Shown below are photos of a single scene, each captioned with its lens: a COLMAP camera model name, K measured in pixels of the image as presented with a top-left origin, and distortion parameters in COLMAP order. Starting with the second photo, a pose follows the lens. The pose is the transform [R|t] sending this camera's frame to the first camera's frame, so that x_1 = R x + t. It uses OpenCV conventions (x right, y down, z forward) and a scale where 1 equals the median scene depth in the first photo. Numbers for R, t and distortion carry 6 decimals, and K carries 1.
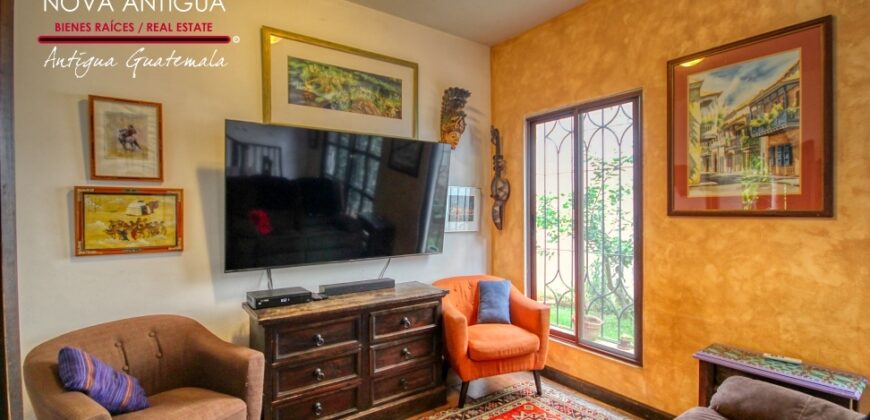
lens RADIAL K [[405.6, 0, 434.0], [0, 405.6, 213.2], [0, 0, 1]] dist [-0.001244, 0.000807]
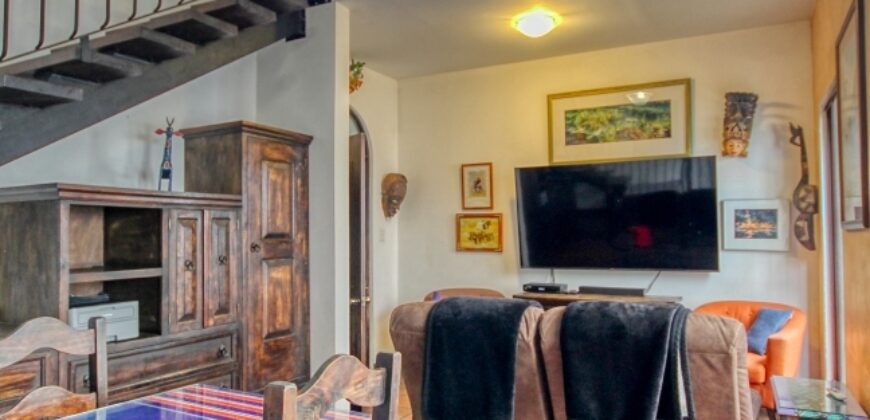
lens RADIAL K [[608.9, 0, 435.1], [0, 608.9, 211.7], [0, 0, 1]] dist [-0.005191, -0.000855]
pose [[0.432915, -0.024740, -0.901095, 1.237674], [-0.003930, 0.999562, -0.029331, 0.005211], [0.901426, 0.016239, 0.432628, -0.242751]]
